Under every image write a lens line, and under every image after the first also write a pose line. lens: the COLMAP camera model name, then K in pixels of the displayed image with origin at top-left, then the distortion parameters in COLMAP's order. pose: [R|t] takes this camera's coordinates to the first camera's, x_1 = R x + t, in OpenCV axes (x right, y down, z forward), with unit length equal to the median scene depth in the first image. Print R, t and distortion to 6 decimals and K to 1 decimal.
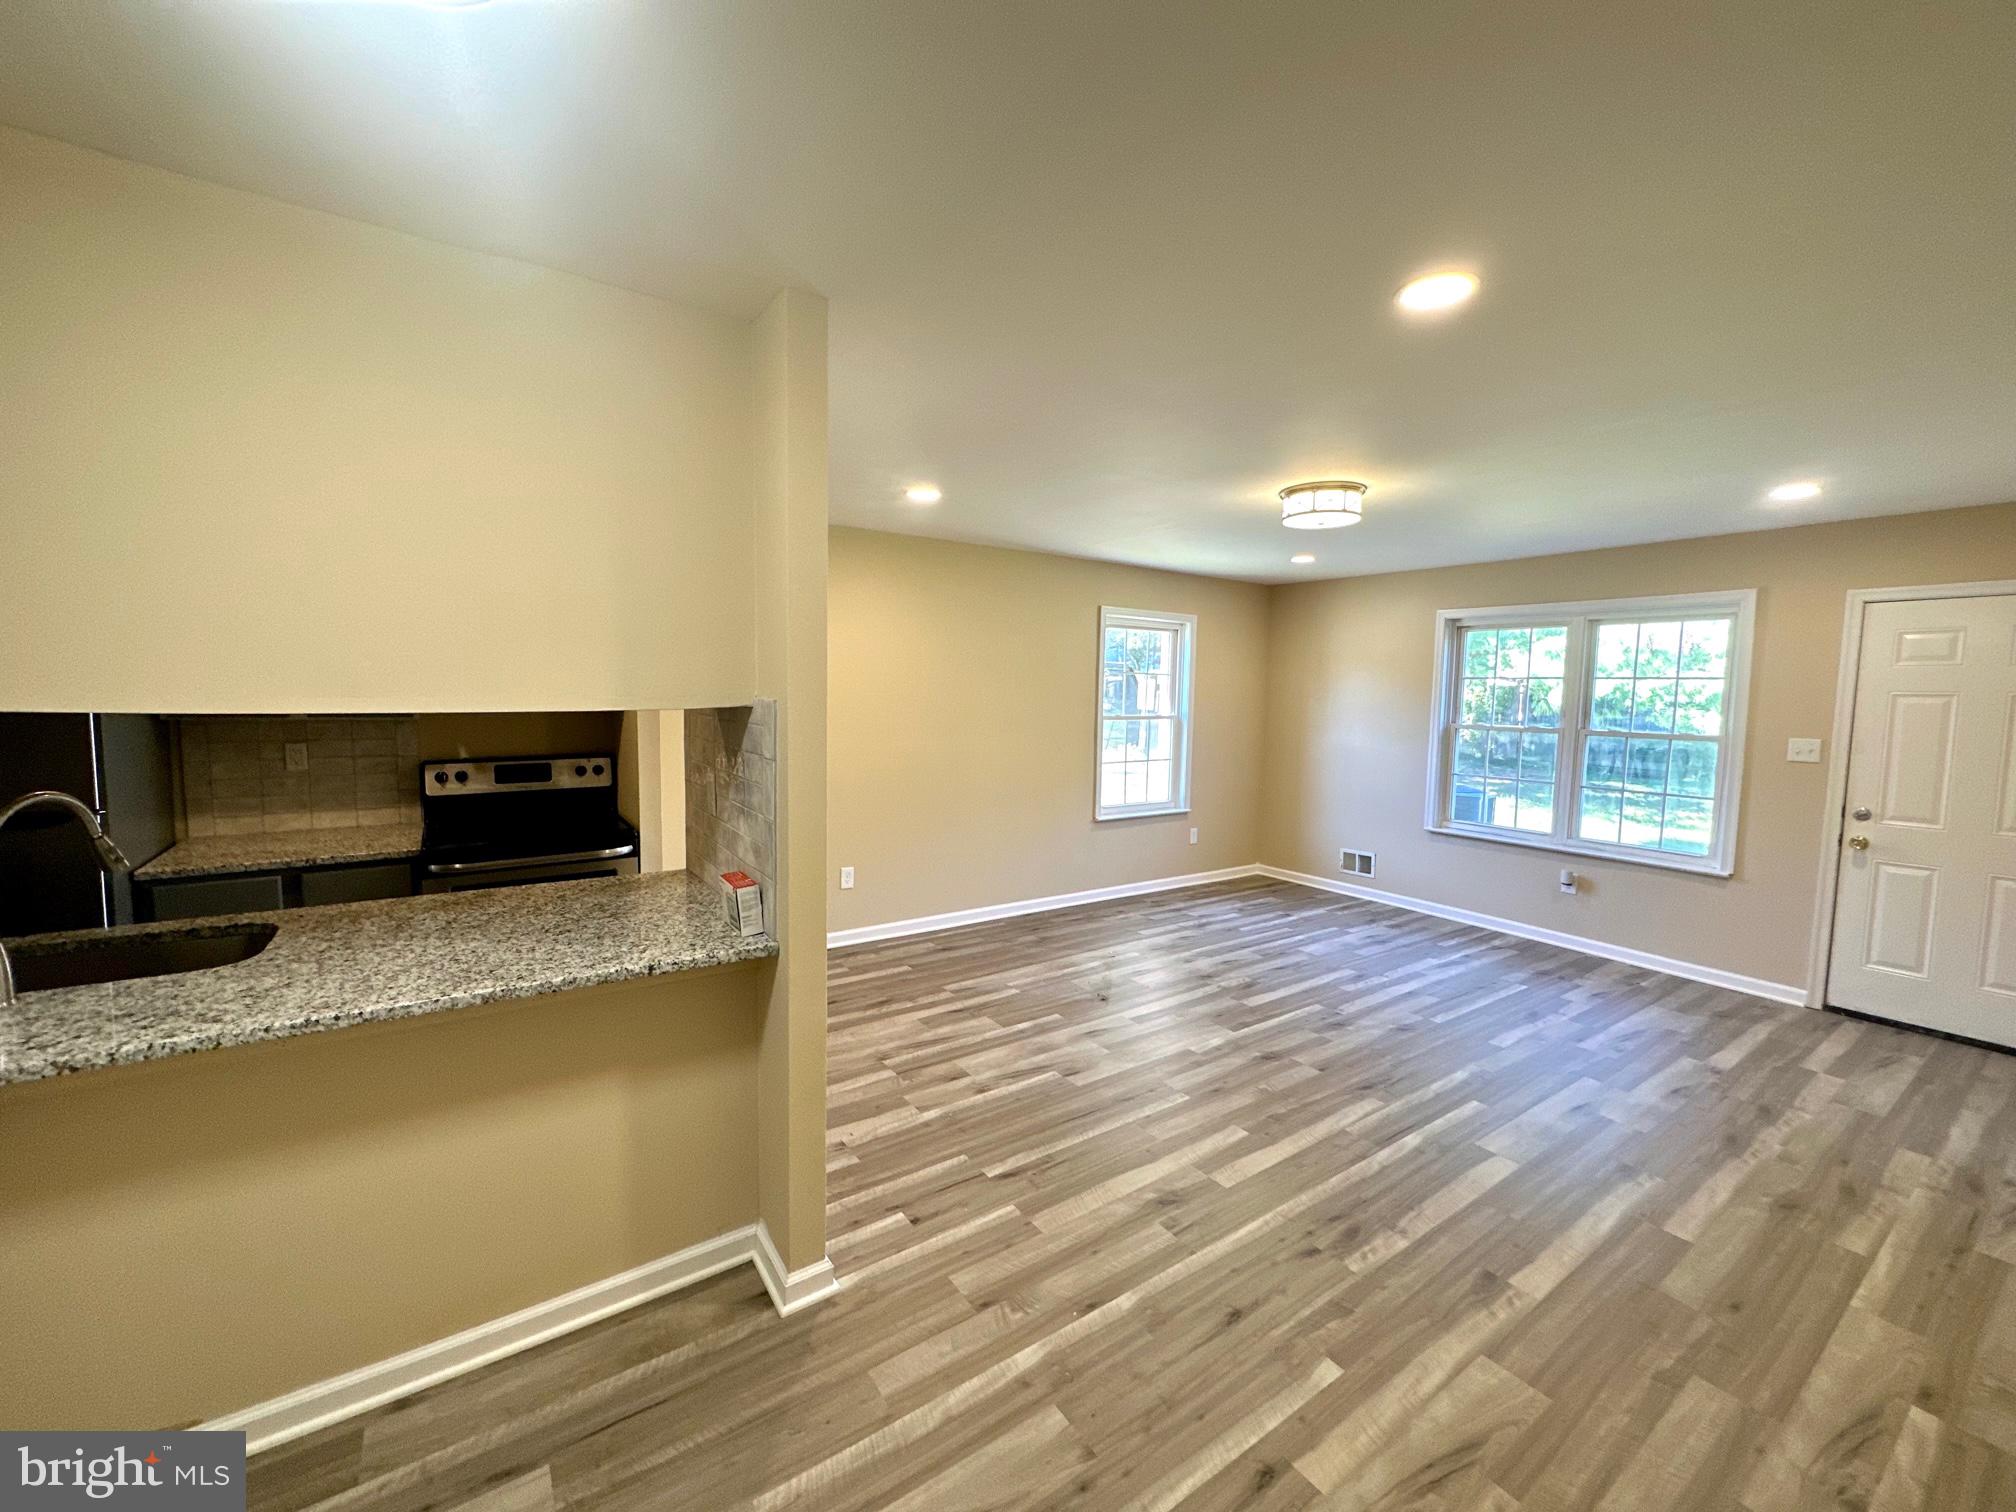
lens RADIAL K [[809.9, 0, 1011.0], [0, 809.9, 753.2], [0, 0, 1]] dist [-0.001652, -0.001286]
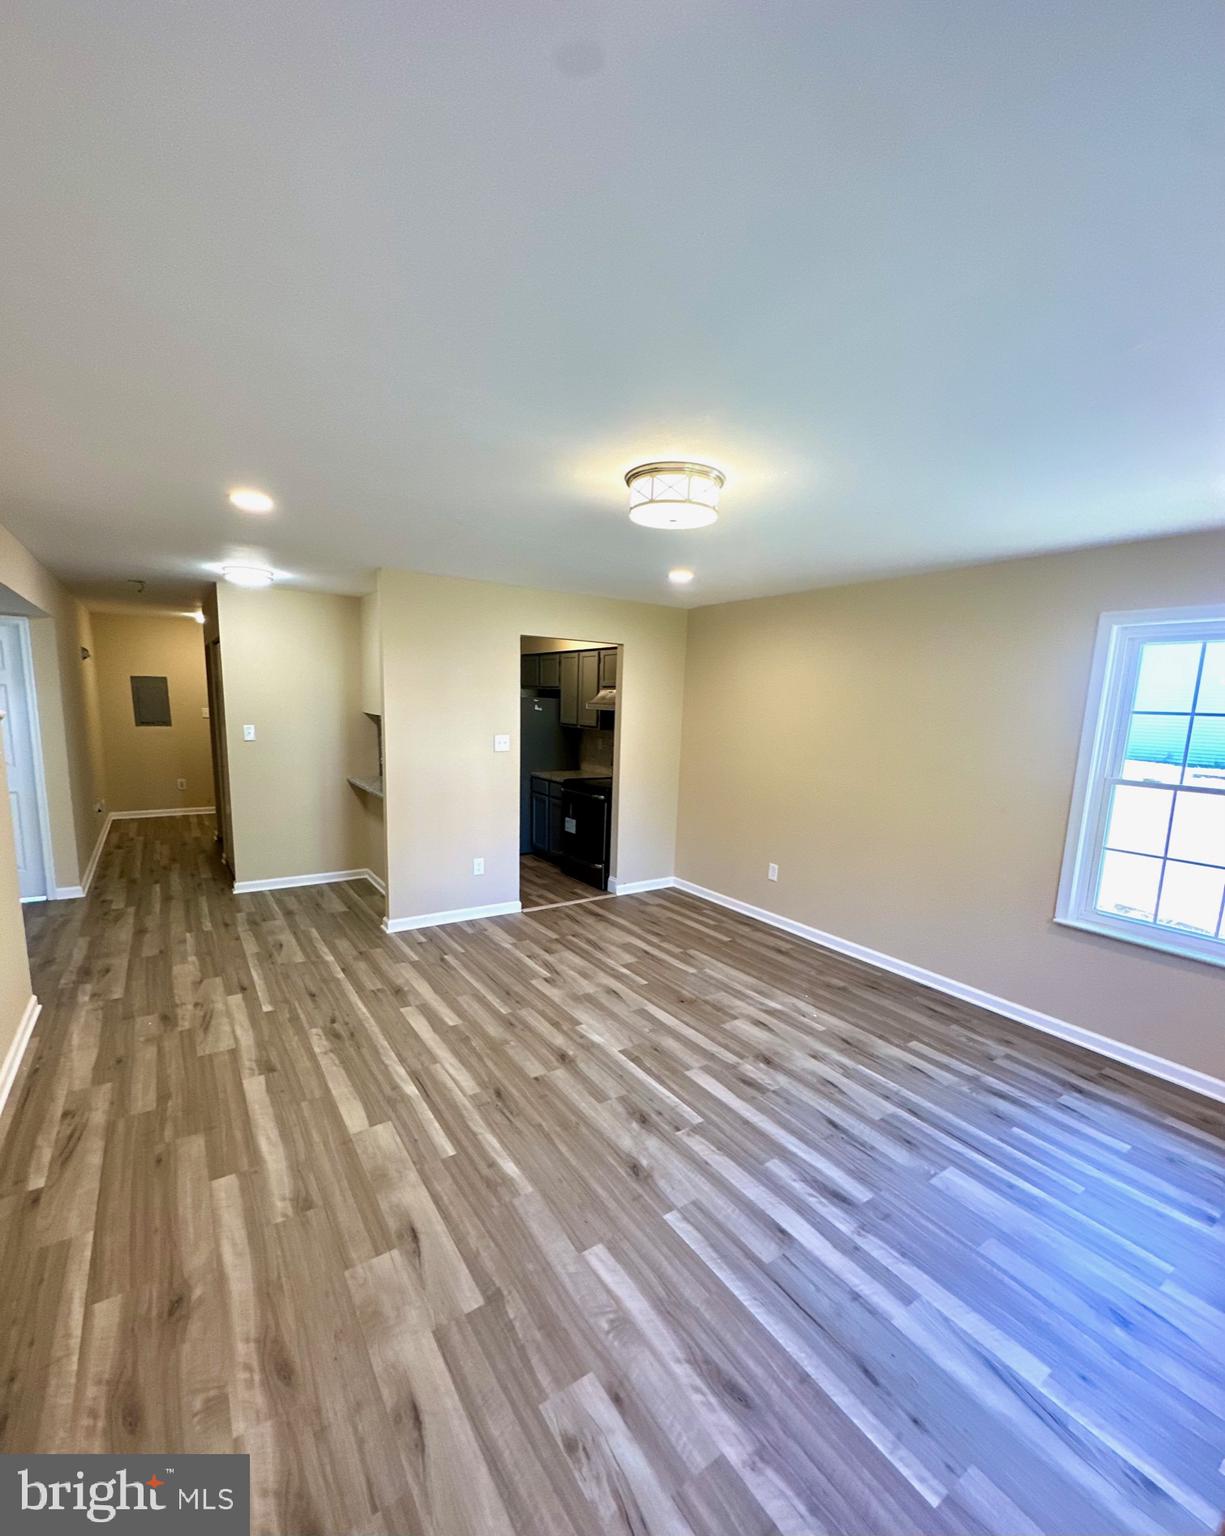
lens RADIAL K [[675.9, 0, 614.7], [0, 675.9, 767.4], [0, 0, 1]] dist [-0.000652, -0.000305]
pose [[-0.019275, 0.076708, -0.996867, 1.103659], [-0.114562, 0.990316, 0.078419, -0.084229], [0.993229, 0.115715, -0.010301, 0.951693]]
